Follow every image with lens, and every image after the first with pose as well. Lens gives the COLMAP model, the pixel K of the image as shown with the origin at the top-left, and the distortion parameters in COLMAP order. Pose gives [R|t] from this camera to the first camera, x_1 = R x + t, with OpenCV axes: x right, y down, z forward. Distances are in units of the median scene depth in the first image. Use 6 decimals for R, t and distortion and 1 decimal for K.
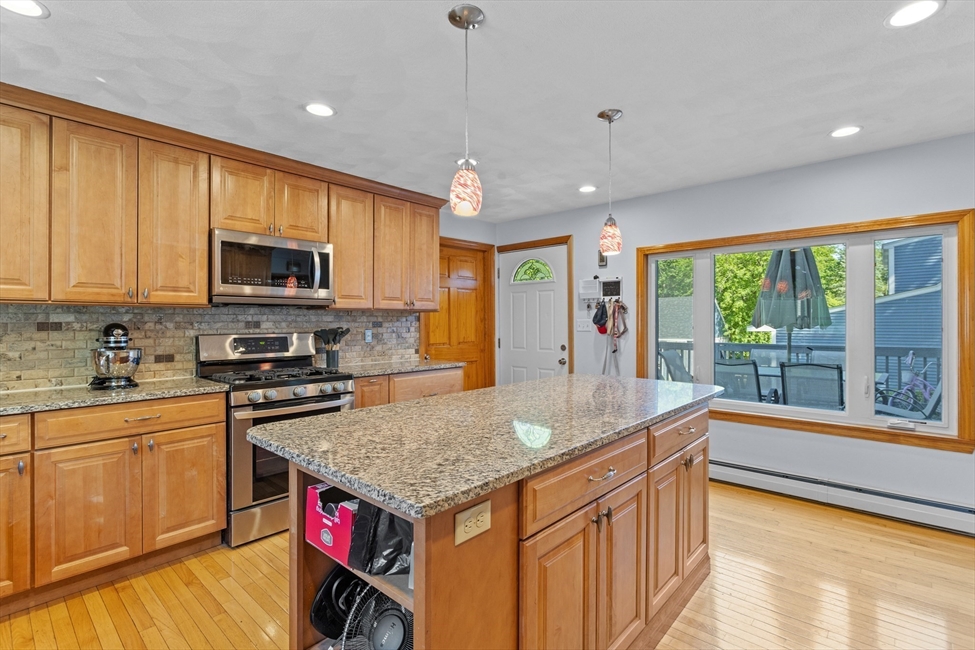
lens RADIAL K [[460.9, 0, 484.4], [0, 460.9, 320.5], [0, 0, 1]] dist [-0.000167, 0.000940]
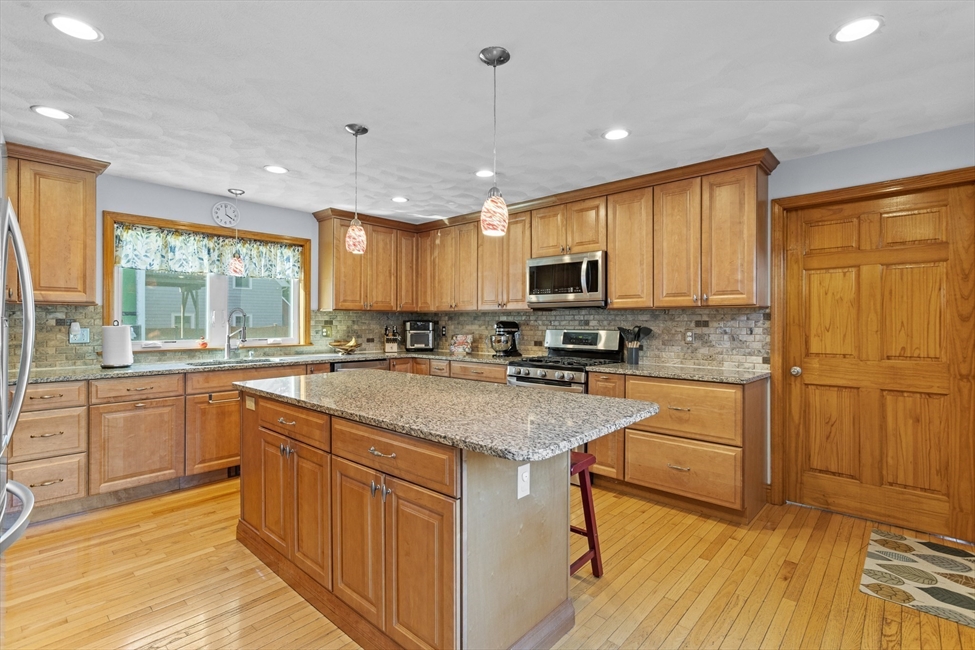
lens RADIAL K [[460.9, 0, 482.7], [0, 460.9, 329.7], [0, 0, 1]] dist [-0.000167, 0.000940]
pose [[-0.005464, 0.017751, -0.999828, 0.733030], [-0.001810, 0.999841, 0.017761, 0.005794], [0.999983, 0.001907, -0.005431, 0.666202]]
